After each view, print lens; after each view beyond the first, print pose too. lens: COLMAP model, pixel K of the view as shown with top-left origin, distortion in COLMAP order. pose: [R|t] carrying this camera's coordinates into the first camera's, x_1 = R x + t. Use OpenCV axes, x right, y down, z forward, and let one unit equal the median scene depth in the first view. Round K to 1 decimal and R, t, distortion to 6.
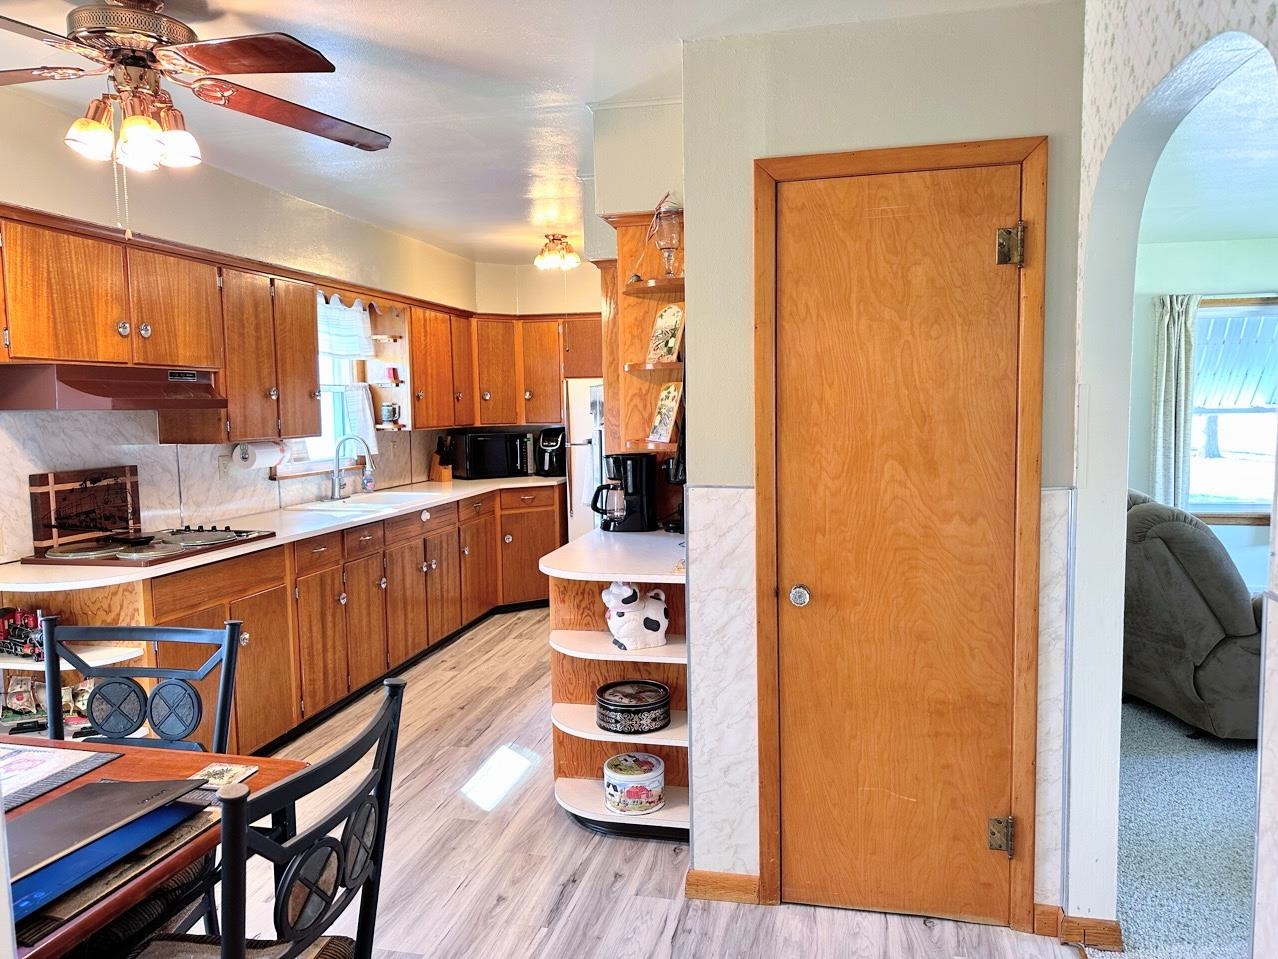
lens RADIAL K [[893.8, 0, 639.0], [0, 893.8, 479.5], [0, 0, 1]] dist [0.042430, -0.047997]
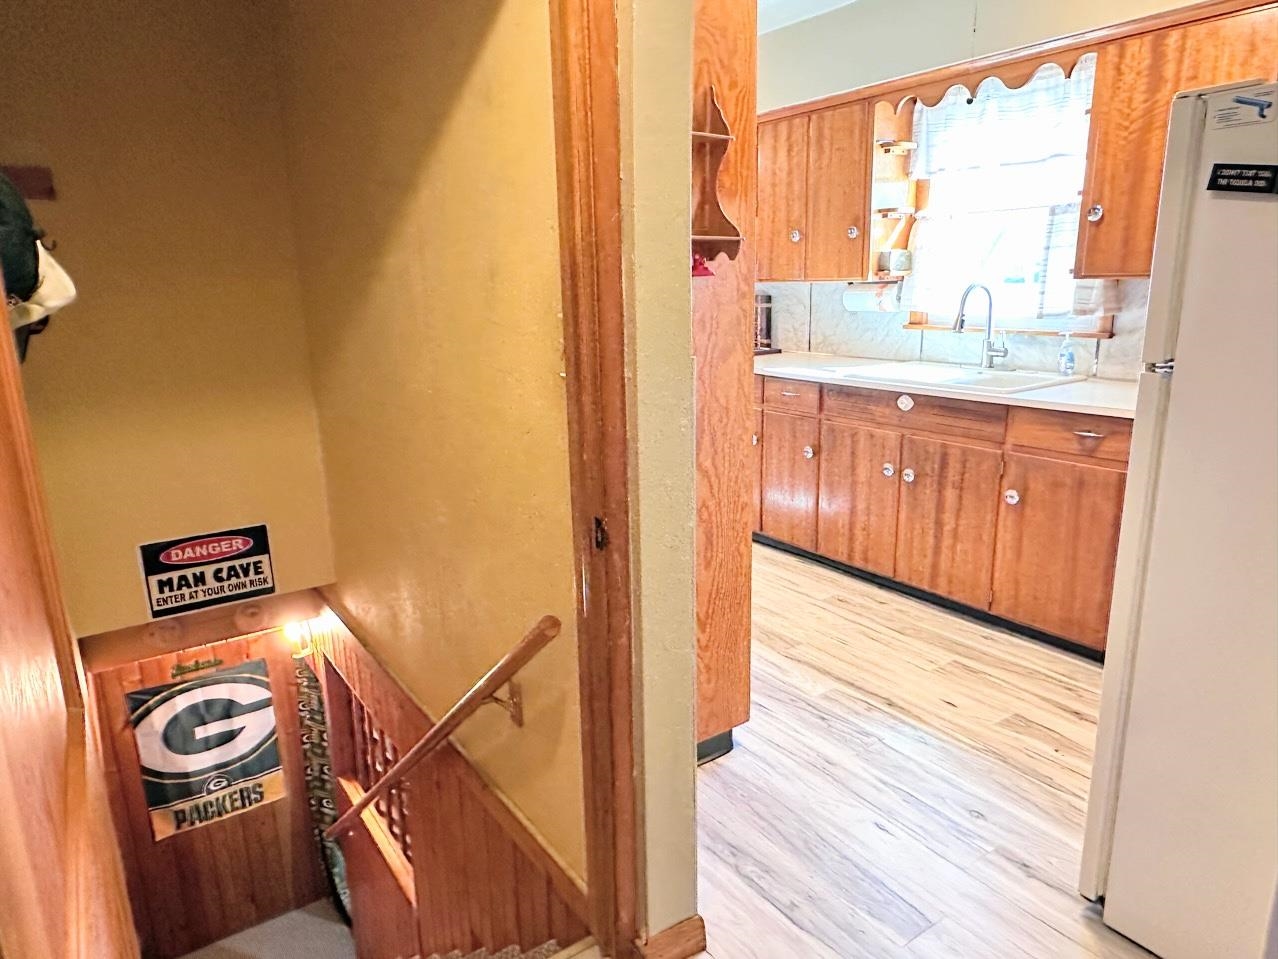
lens RADIAL K [[848.3, 0, 639.0], [0, 848.3, 479.5], [0, 0, 1]] dist [0.000352, 0.004353]
pose [[-0.678936, 0.208029, -0.704109, 0.497573], [-0.022897, 0.952553, 0.303510, -0.128326], [0.733840, 0.222186, -0.641959, 1.652800]]
